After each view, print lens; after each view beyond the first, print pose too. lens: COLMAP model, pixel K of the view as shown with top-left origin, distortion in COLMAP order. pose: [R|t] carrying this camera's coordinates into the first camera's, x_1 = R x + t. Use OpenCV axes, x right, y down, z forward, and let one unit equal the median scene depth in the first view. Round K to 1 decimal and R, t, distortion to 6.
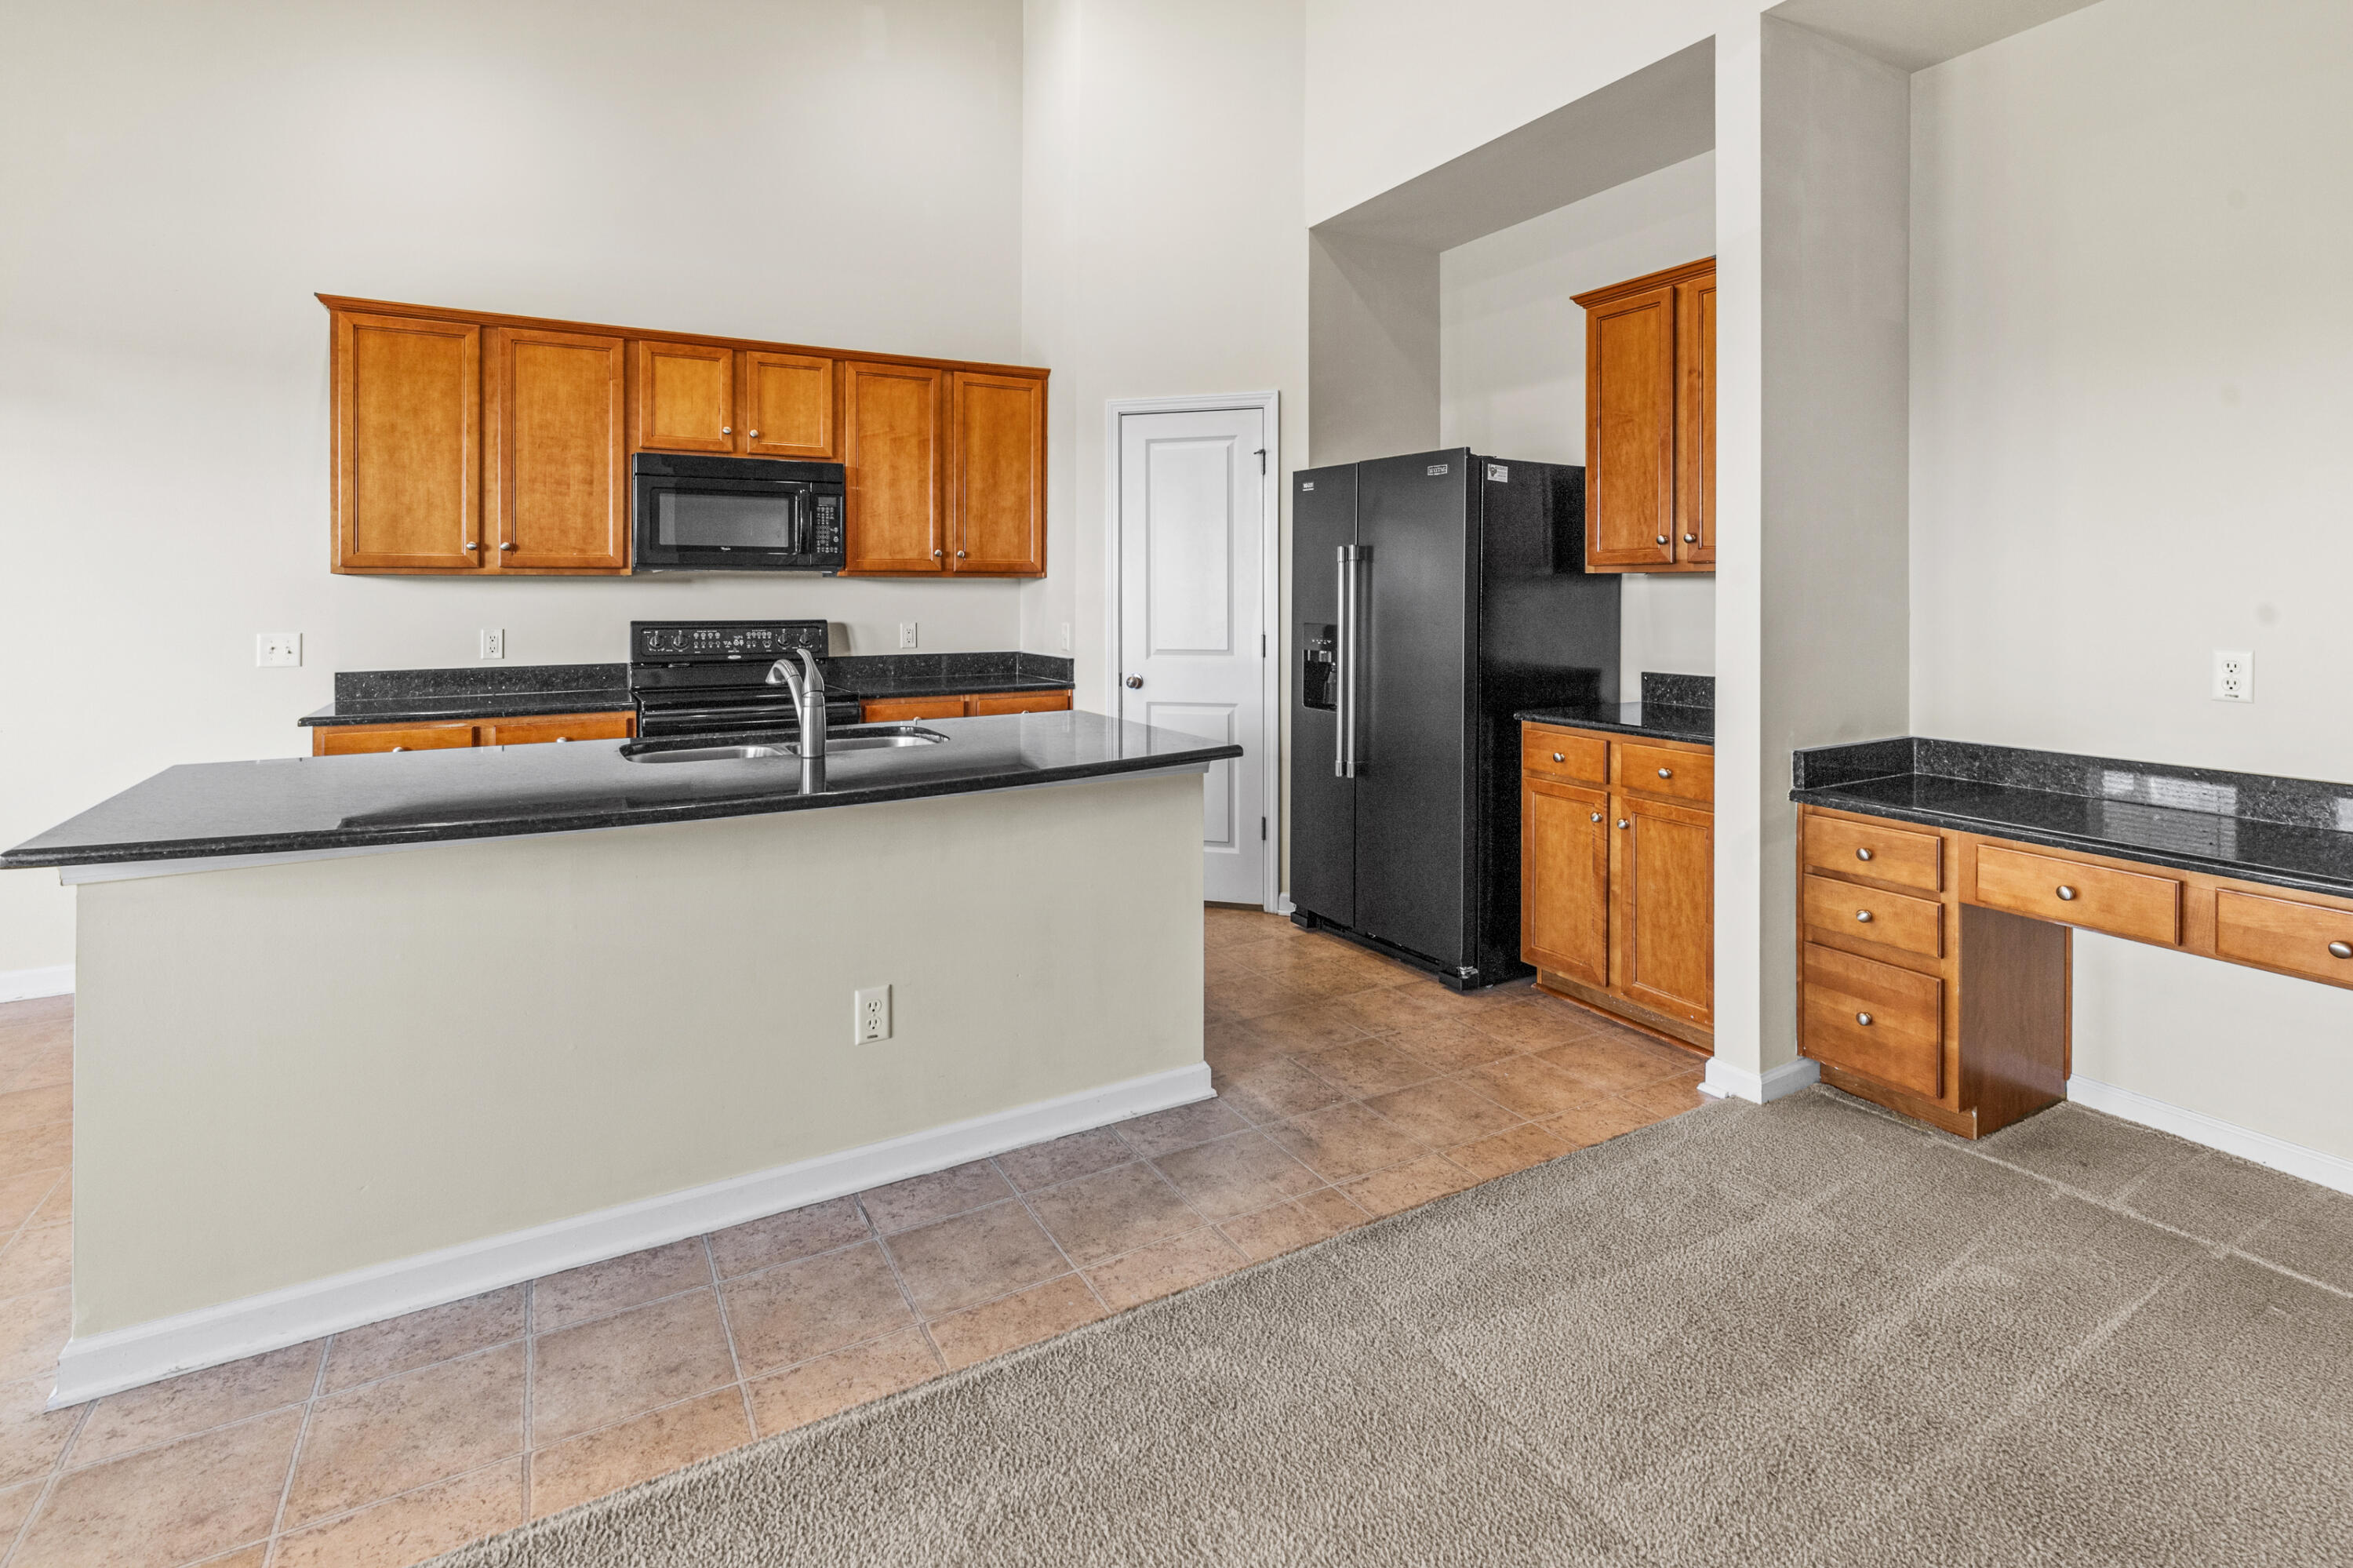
lens RADIAL K [[1108.4, 0, 1198.4], [0, 1108.4, 600.9], [0, 0, 1]] dist [-0.000829, -0.003276]
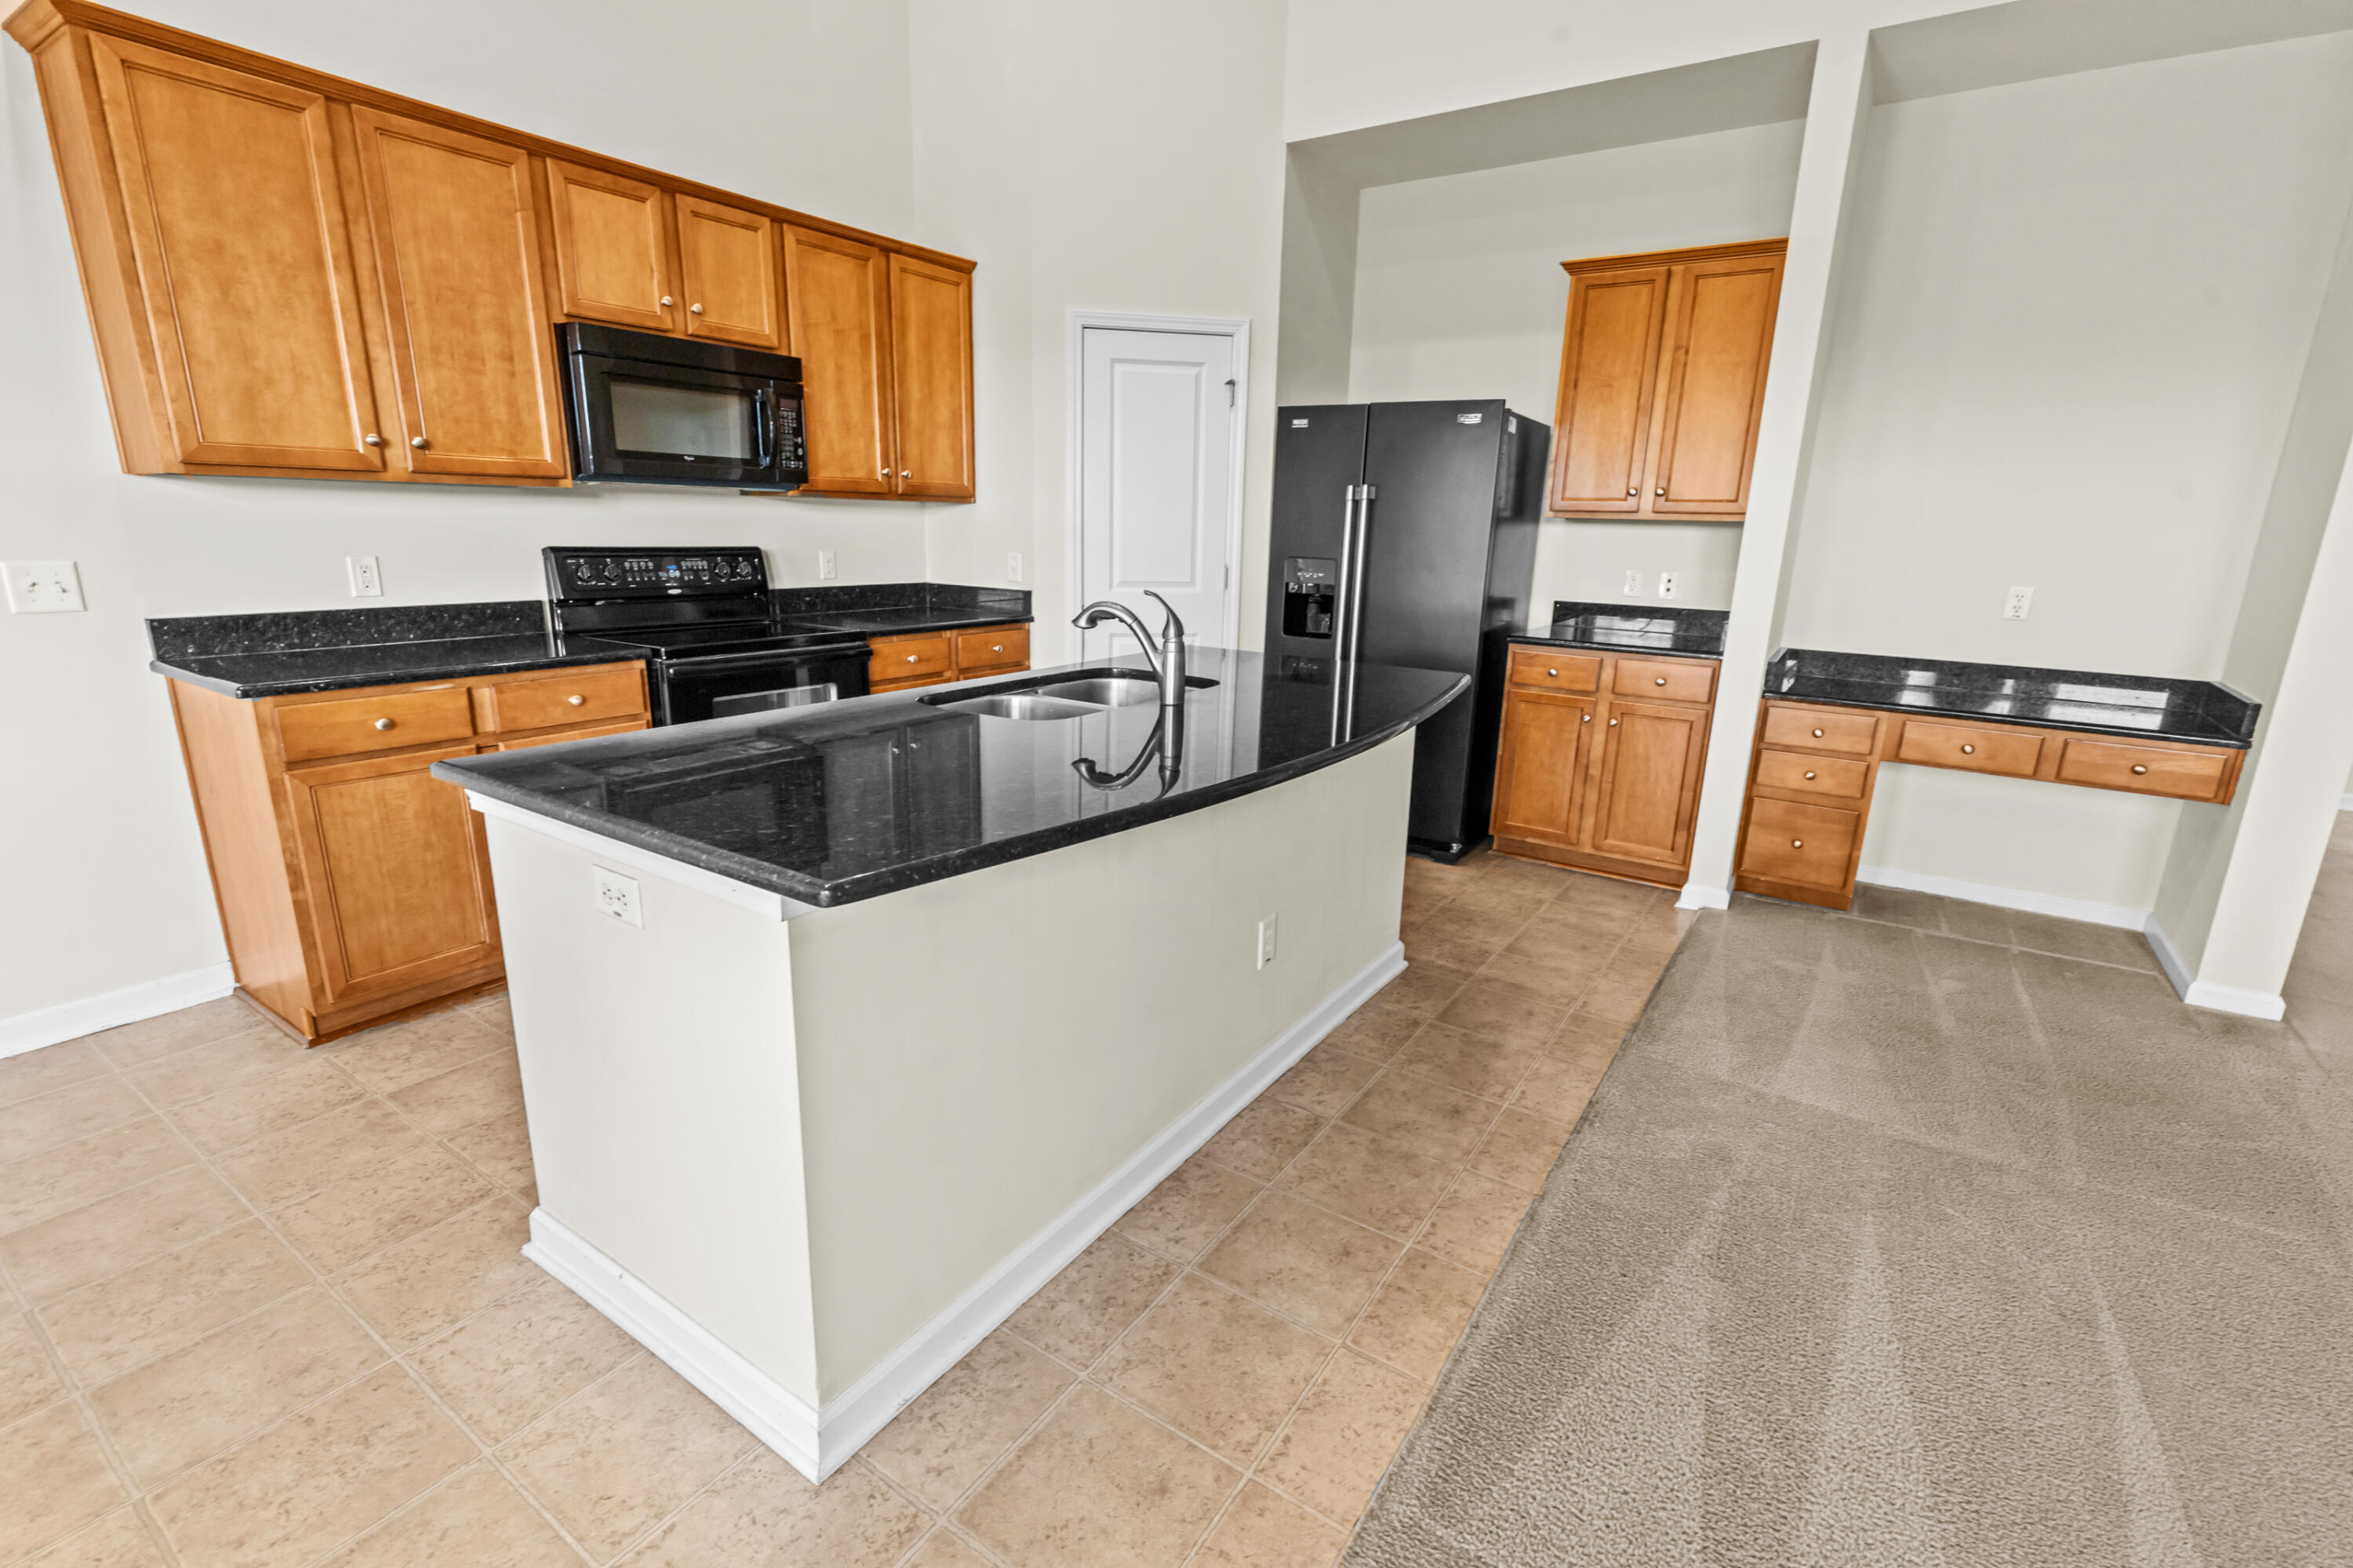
lens RADIAL K [[1058.2, 0, 1180.4], [0, 1058.2, 789.0], [0, 0, 1]] dist [-0.005582, 0.001034]
pose [[0.896399, -0.087207, 0.434585, -0.496957], [-0.020224, 0.971387, 0.236641, -0.002234], [-0.442787, -0.220914, 0.868986, 0.121265]]
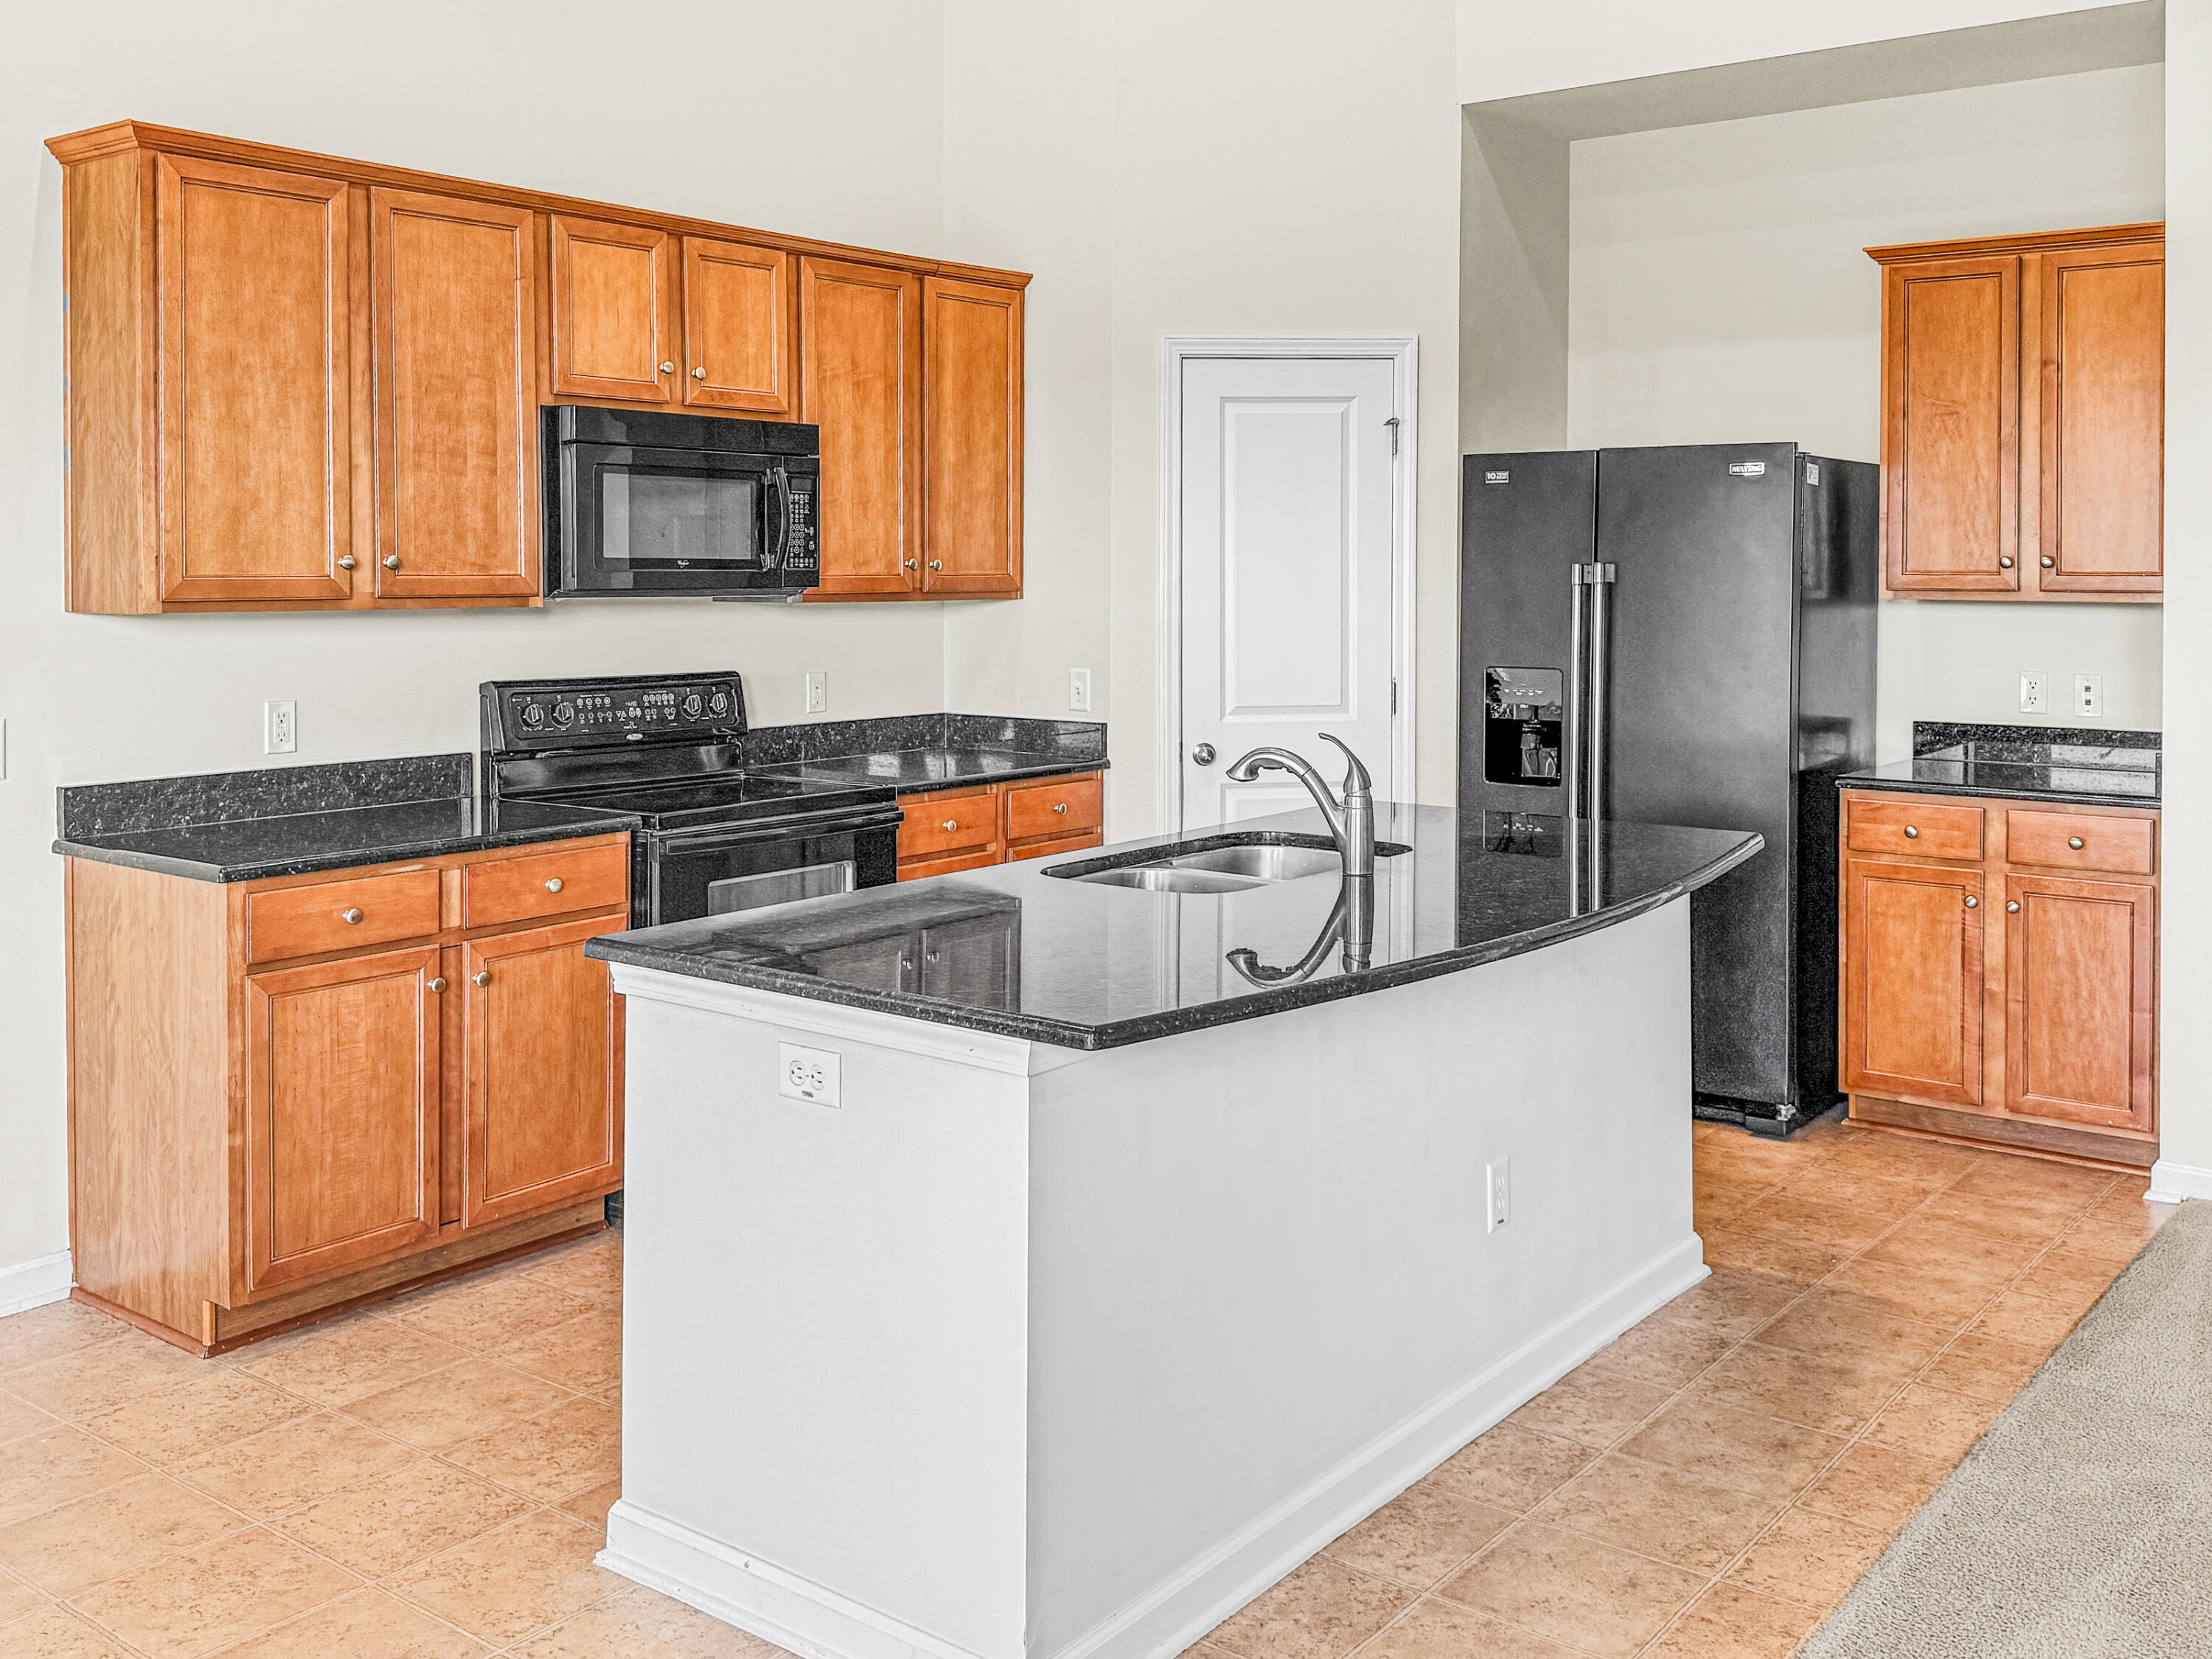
lens RADIAL K [[2065.6, 0, 1106.6], [0, 2065.6, 600.4], [0, 0, 1]] dist [0.027633, 0.000000]
pose [[0.926118, -0.005707, 0.377192, -0.689570], [0.003841, 0.999976, 0.005699, -0.034370], [-0.377215, -0.003830, 0.926118, -0.155596]]
